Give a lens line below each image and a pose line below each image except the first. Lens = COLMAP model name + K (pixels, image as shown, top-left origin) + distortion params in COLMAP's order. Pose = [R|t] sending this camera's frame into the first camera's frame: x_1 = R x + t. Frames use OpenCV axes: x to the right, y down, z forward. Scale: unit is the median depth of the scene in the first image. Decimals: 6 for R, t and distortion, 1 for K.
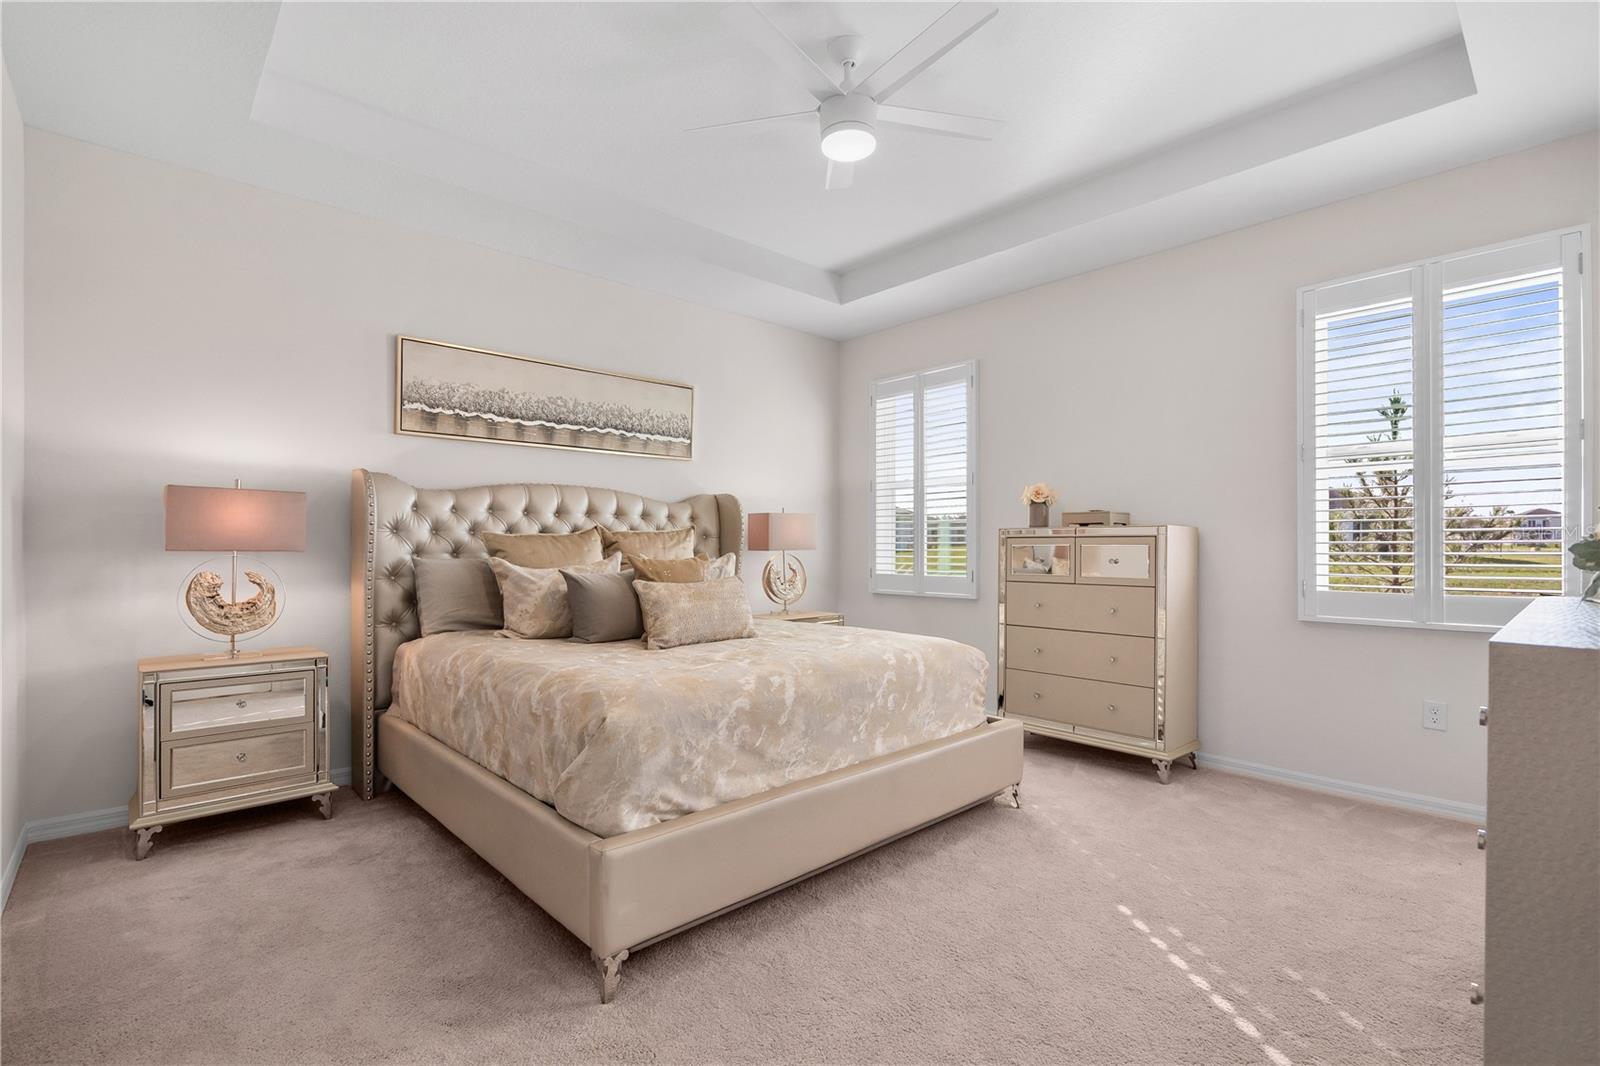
lens RADIAL K [[728.9, 0, 801.9], [0, 728.9, 552.8], [0, 0, 1]] dist [-0.003031, 0.000067]
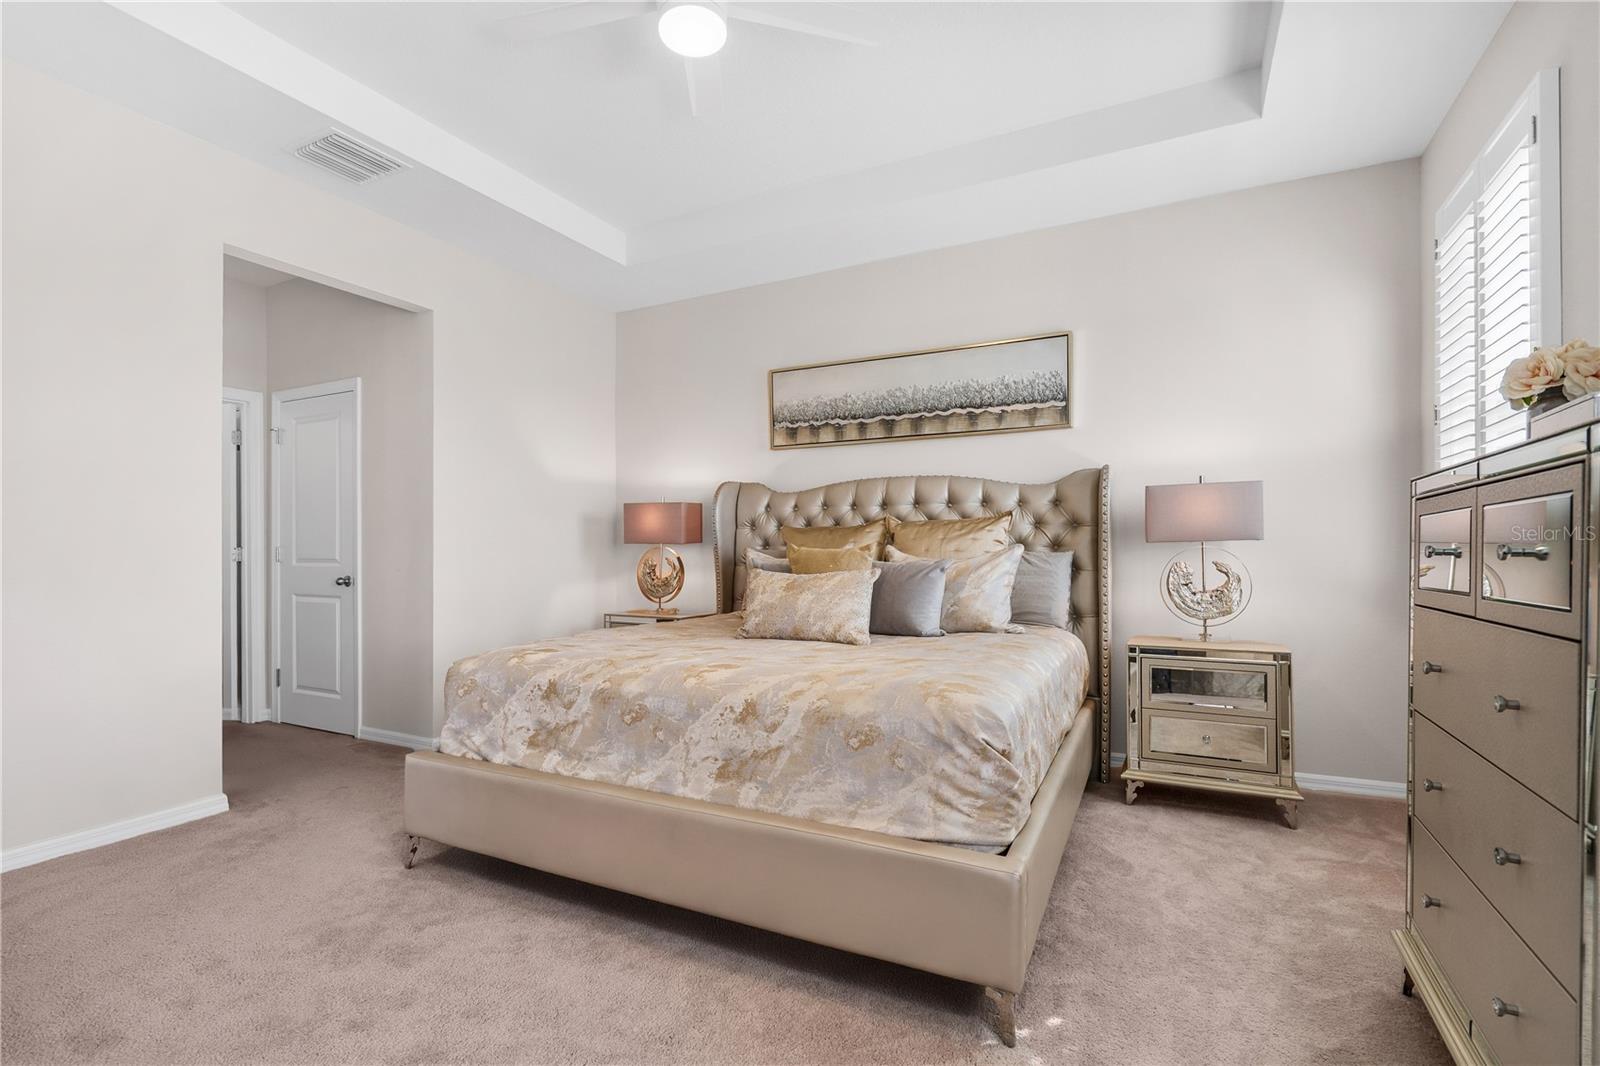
lens RADIAL K [[768.3, 0, 791.6], [0, 768.3, 510.5], [0, 0, 1]] dist [-0.001647, 0.000051]
pose [[0.335496, -0.039371, -0.941219, 0.592645], [0.000469, 0.999133, -0.041626, -0.002893], [0.942042, 0.013524, 0.335224, 0.502224]]
